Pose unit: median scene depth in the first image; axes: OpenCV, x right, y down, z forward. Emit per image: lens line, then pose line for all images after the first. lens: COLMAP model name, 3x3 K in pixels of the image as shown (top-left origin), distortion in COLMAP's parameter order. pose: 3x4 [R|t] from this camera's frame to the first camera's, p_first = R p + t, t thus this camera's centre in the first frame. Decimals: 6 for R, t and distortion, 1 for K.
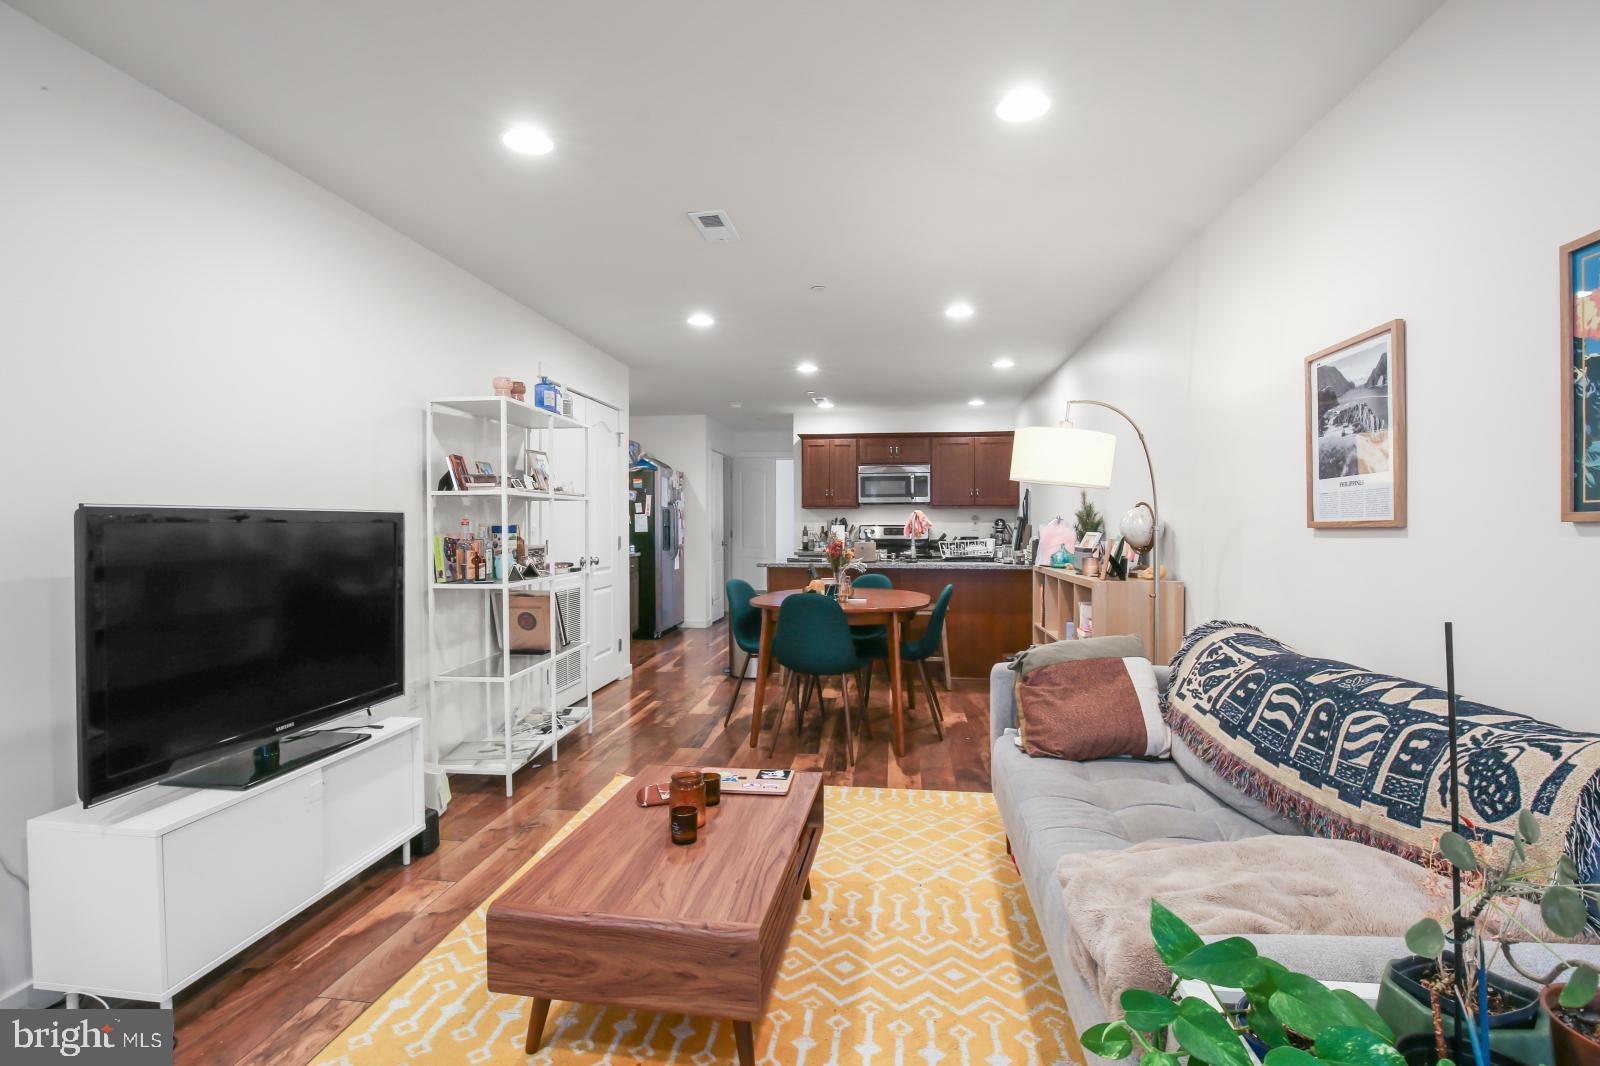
lens RADIAL K [[752.7, 0, 800.0], [0, 752.7, 533.0], [0, 0, 1]] dist [-0.043650, 0.007522]
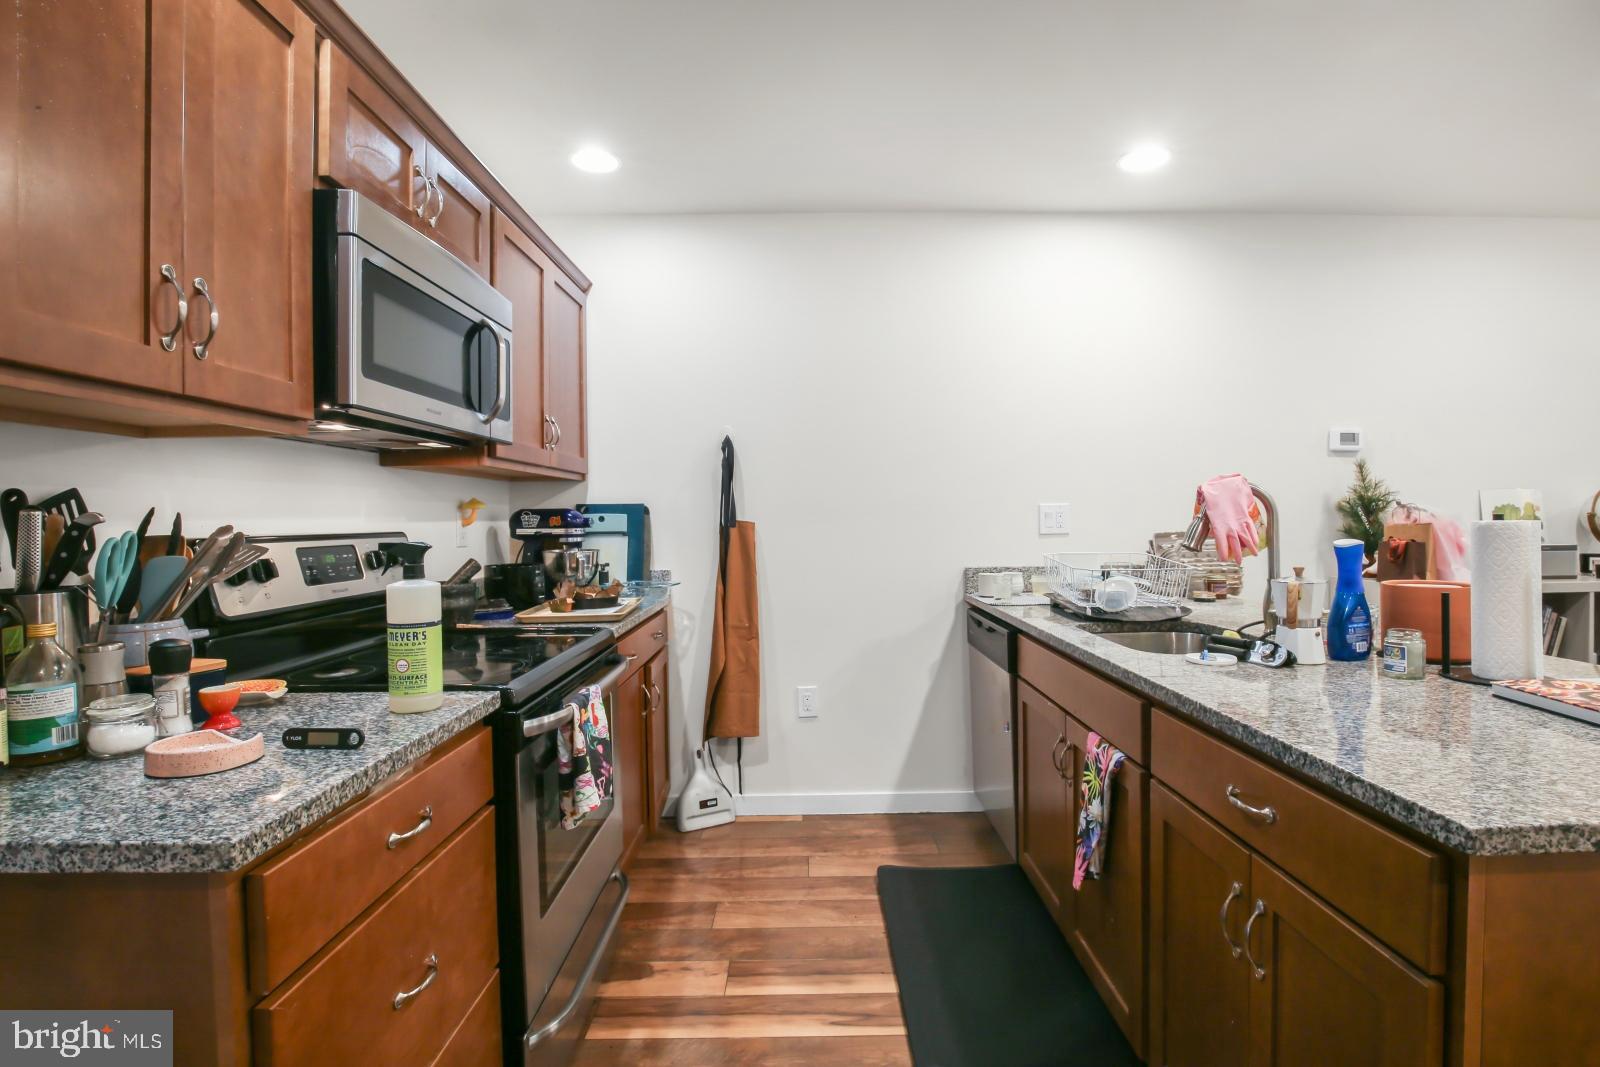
lens RADIAL K [[752.7, 0, 800.0], [0, 752.7, 533.5], [0, 0, 1]] dist [-0.043650, 0.007522]
pose [[-0.128114, -0.020517, 0.991547, -0.382138], [0.024106, 0.999426, 0.023794, -0.046813], [-0.991466, 0.026950, -0.127546, 3.450630]]
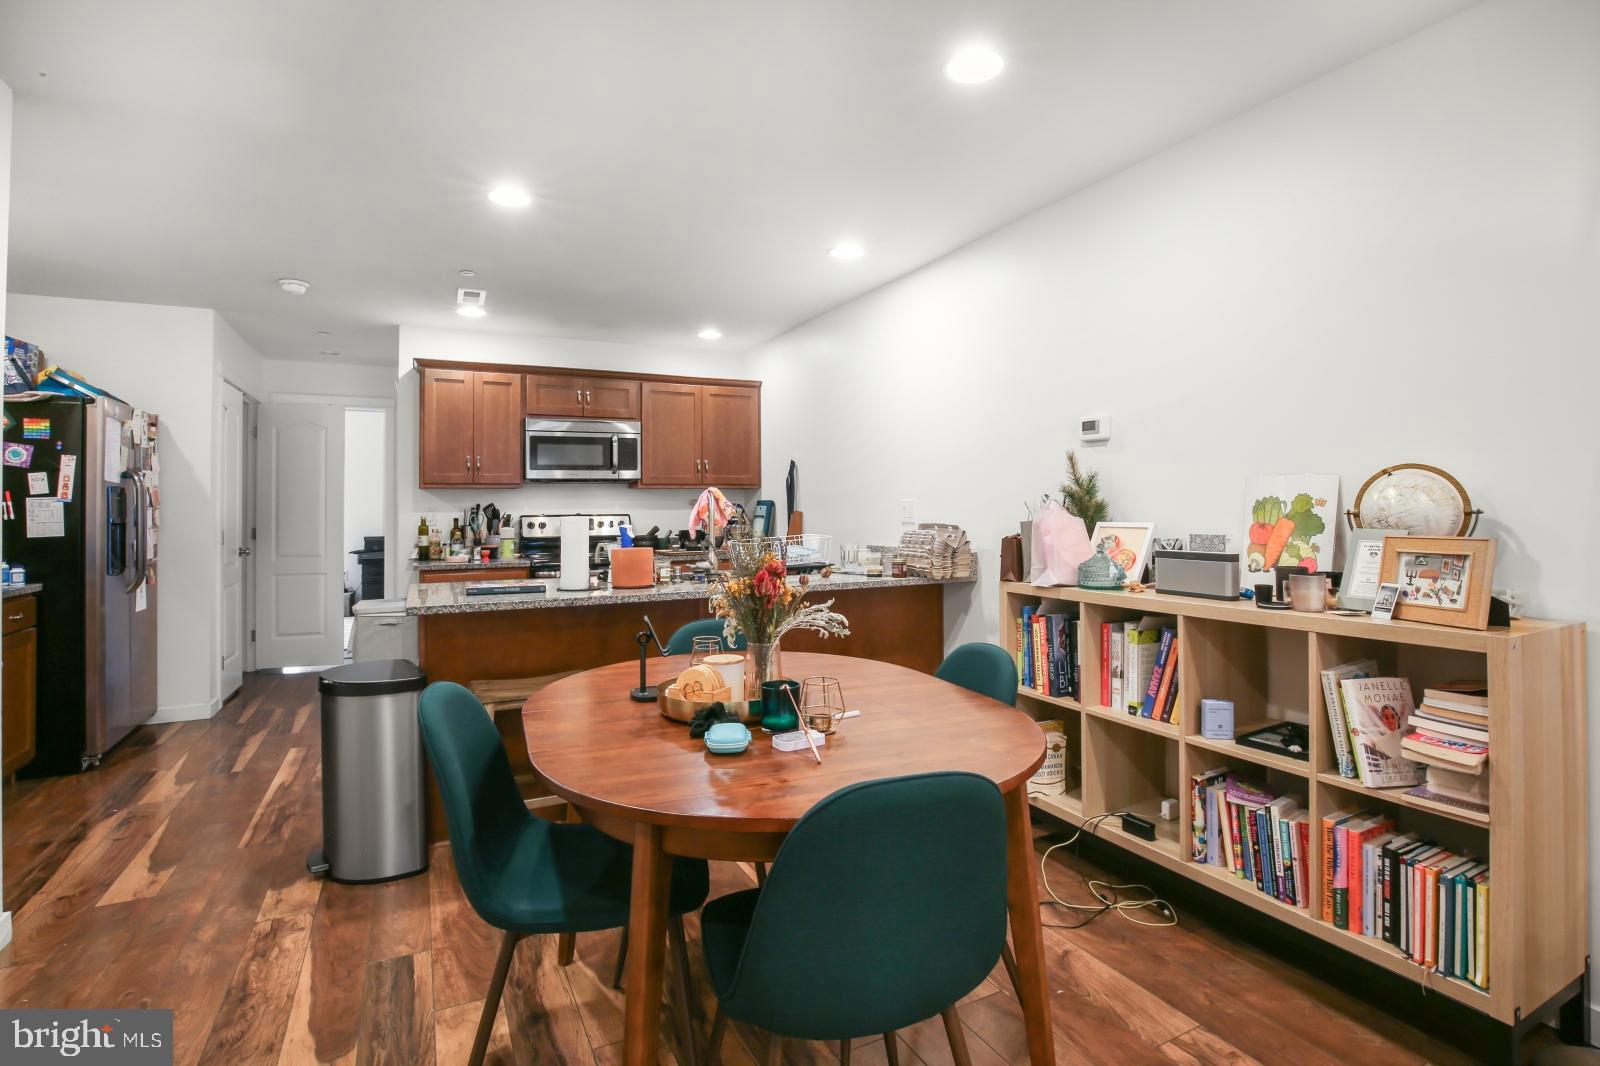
lens RADIAL K [[758.9, 0, 802.3], [0, 758.9, 488.4], [0, 0, 1]] dist [-0.030111, 0.000703]
pose [[0.829647, 0.004474, 0.558271, -0.292762], [0.018584, 0.999192, -0.035626, -0.023103], [-0.557980, 0.039932, 0.828893, 1.377636]]
